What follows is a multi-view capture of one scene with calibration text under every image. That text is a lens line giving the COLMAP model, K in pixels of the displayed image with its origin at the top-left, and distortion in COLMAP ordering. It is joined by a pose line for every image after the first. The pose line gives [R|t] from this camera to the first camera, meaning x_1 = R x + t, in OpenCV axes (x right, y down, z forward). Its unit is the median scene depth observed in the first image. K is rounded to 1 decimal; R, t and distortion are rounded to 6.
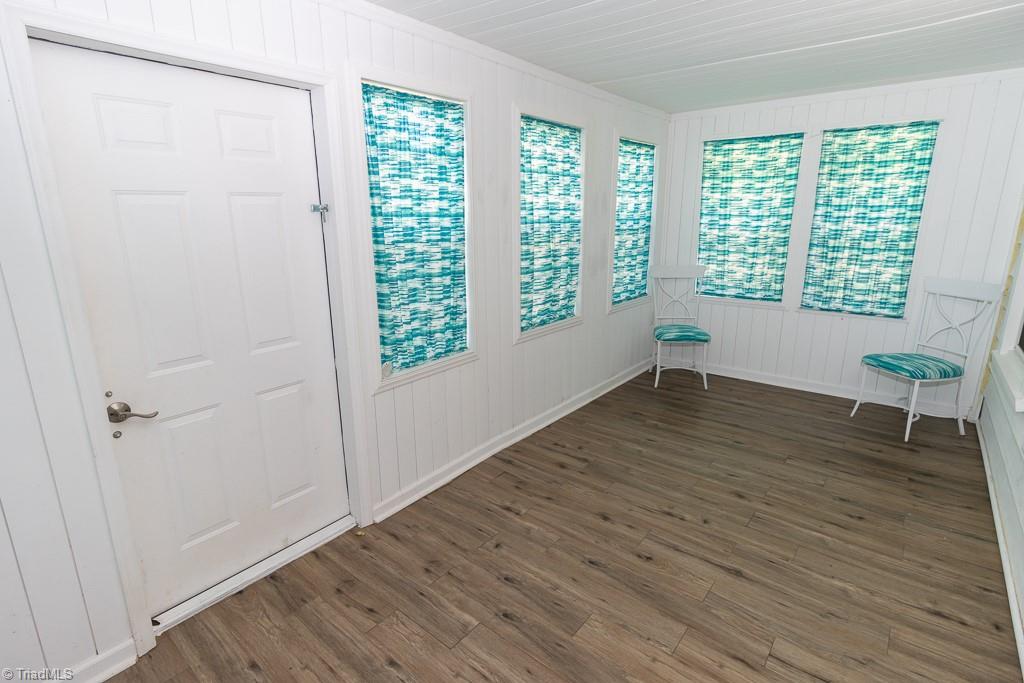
lens RADIAL K [[497.7, 0, 517.9], [0, 497.7, 331.0], [0, 0, 1]] dist [0.000874, 0.001322]
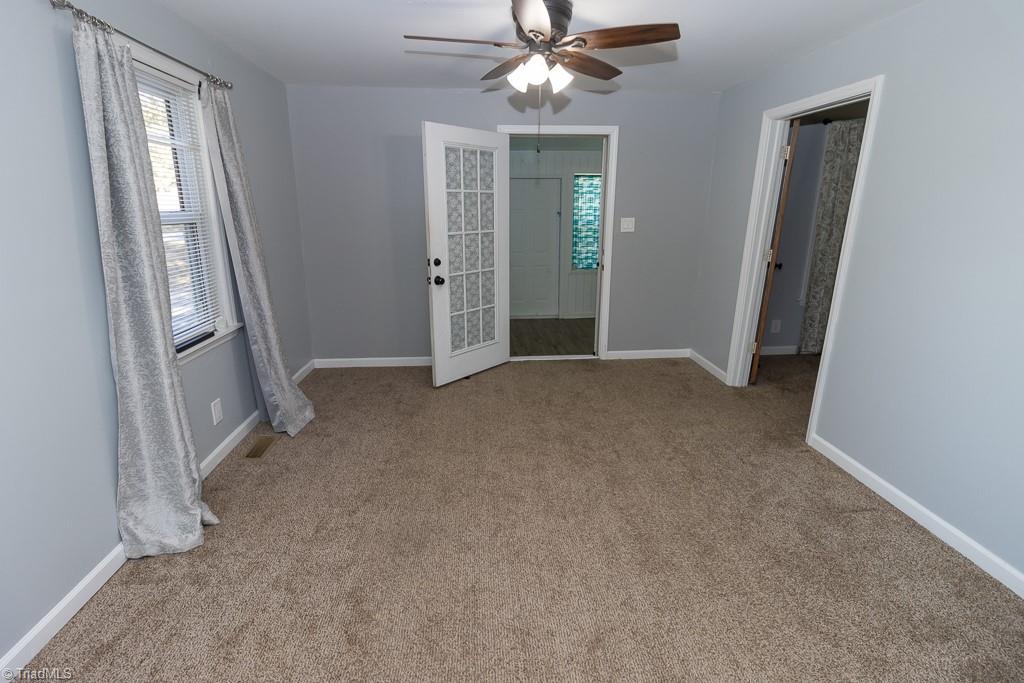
lens RADIAL K [[497.7, 0, 517.0], [0, 497.7, 341.0], [0, 0, 1]] dist [0.000874, 0.001322]
pose [[0.691247, 0.195814, -0.695582, 1.617337], [-0.170347, 0.979613, 0.106486, 0.243031], [0.702253, 0.044882, 0.710511, -1.306706]]
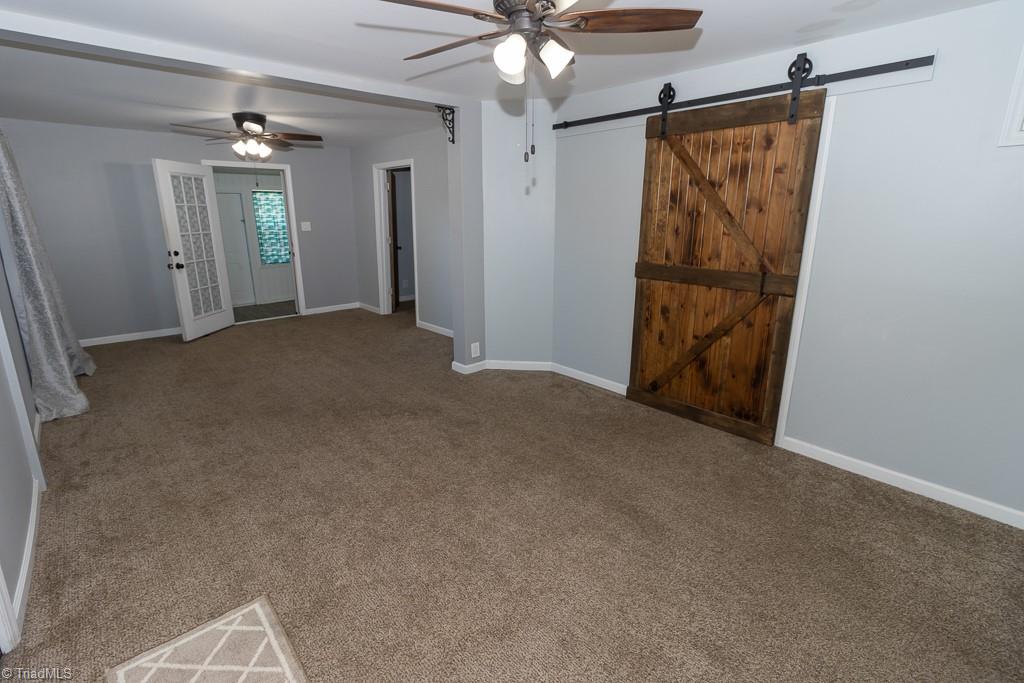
lens RADIAL K [[497.7, 0, 510.4], [0, 497.7, 344.9], [0, 0, 1]] dist [0.000874, 0.001322]
pose [[0.983009, 0.048145, -0.177132, 2.240203], [-0.043471, 0.998599, 0.030178, 0.493469], [0.178337, -0.021965, 0.983724, -2.365682]]
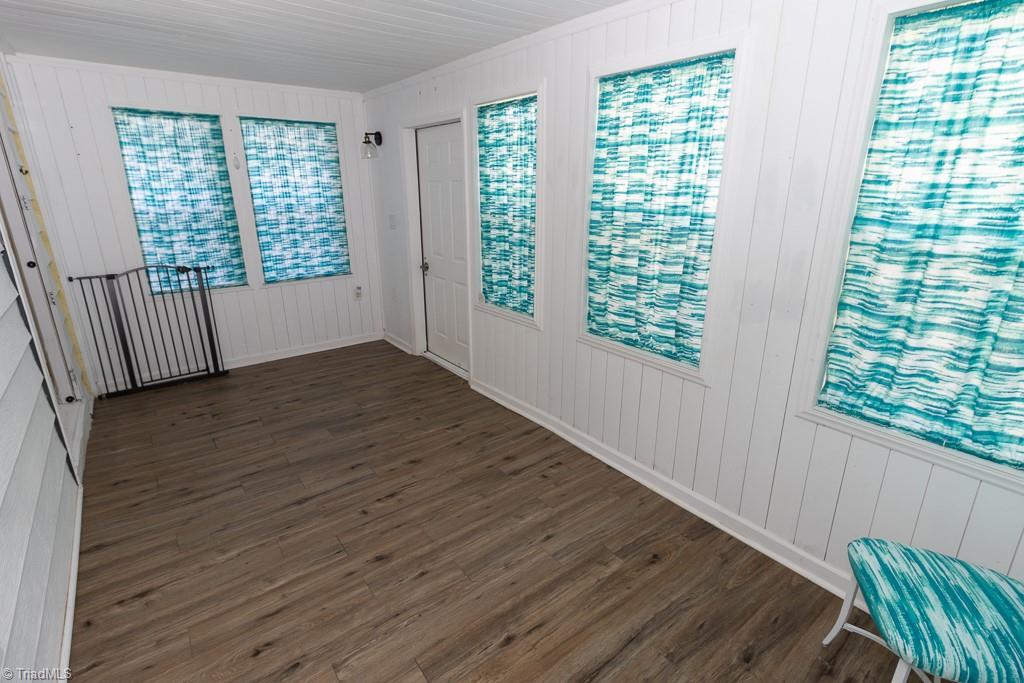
lens RADIAL K [[497.7, 0, 519.3], [0, 497.7, 337.5], [0, 0, 1]] dist [0.000874, 0.001322]
pose [[-0.222928, 0.296703, -0.928585, 1.115360], [-0.227071, 0.910550, 0.345454, -0.348609], [0.948020, 0.287866, -0.135614, 1.308845]]
